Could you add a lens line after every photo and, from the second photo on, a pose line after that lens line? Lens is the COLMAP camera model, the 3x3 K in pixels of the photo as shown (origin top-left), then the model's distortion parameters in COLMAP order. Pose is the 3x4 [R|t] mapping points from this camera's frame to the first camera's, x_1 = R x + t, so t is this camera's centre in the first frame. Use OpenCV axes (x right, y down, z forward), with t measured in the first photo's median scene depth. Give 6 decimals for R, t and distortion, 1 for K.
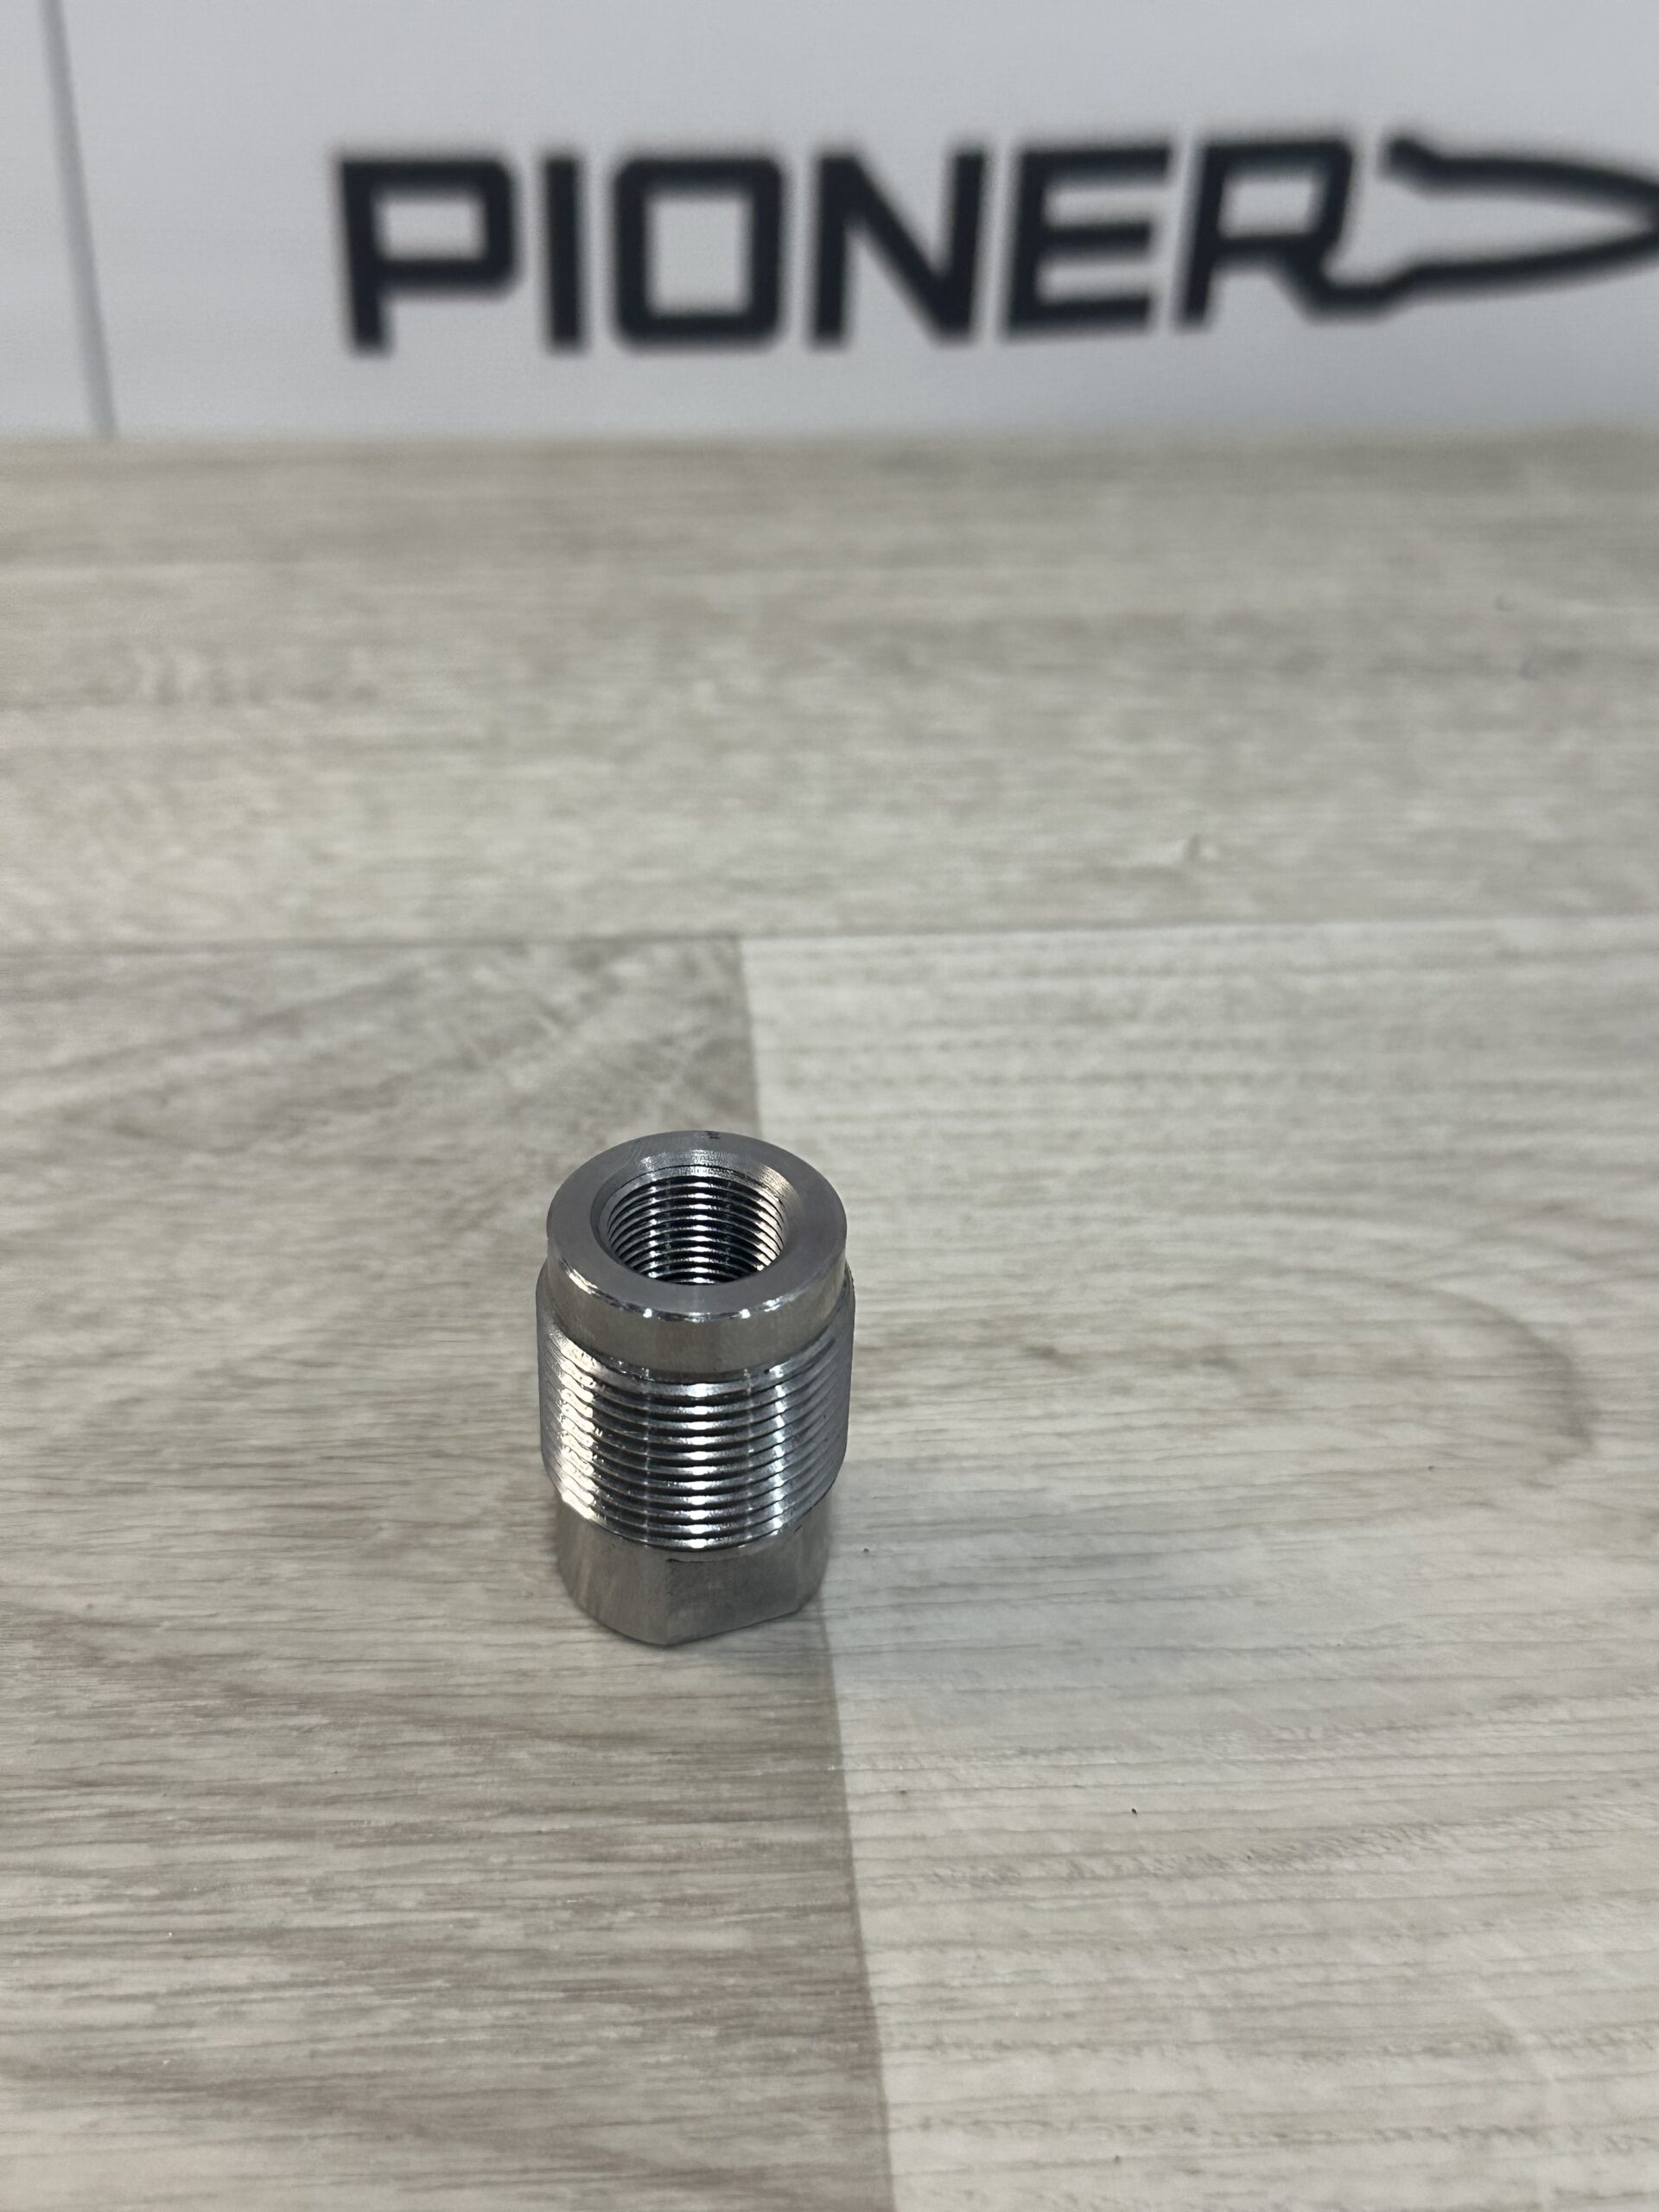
lens RADIAL K [[2601.3, 0, 807.1], [0, 2601.3, 1099.7], [0, 0, 1]] dist [0.201536, -0.586992]
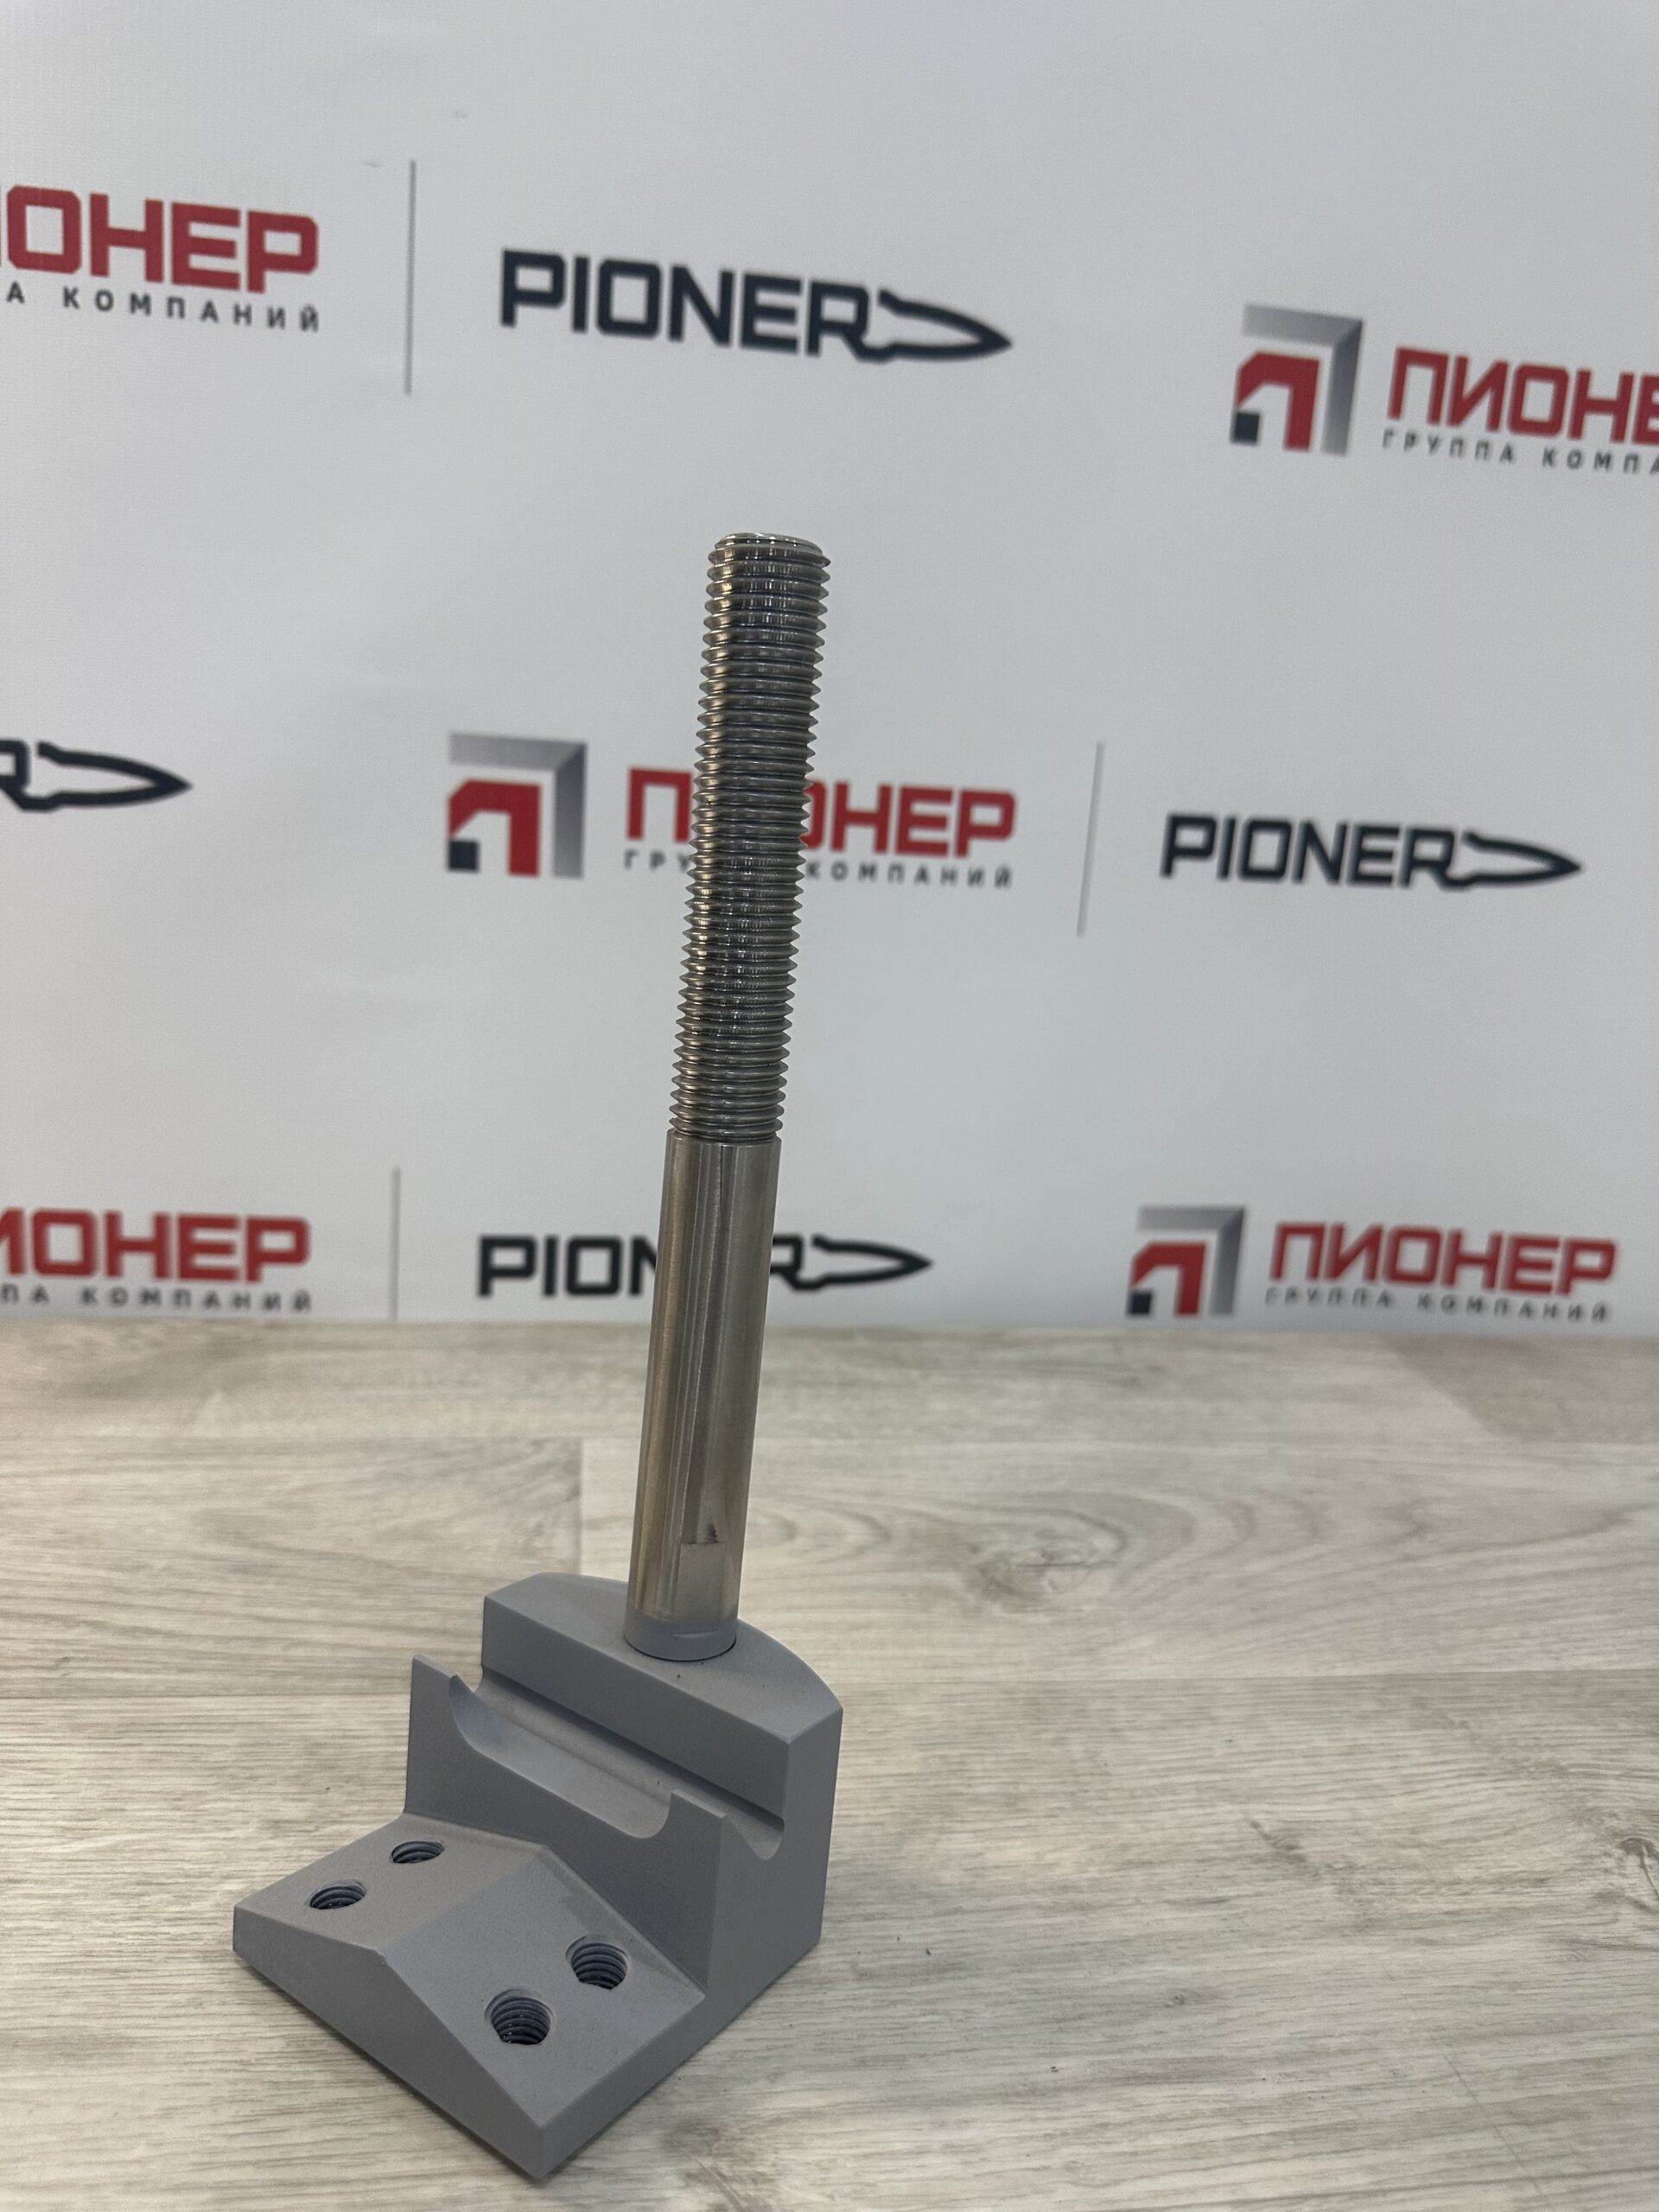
lens RADIAL K [[1619.9, 0, 829.5], [0, 1619.9, 1106.0], [0, 0, 1]] dist [0.168902, -0.428167]
pose [[0.998127, 0.020666, 0.057577, 0.190679], [0.007862, 0.890074, -0.455748, 0.609493], [-0.060667, 0.455347, 0.888245, -1.280203]]
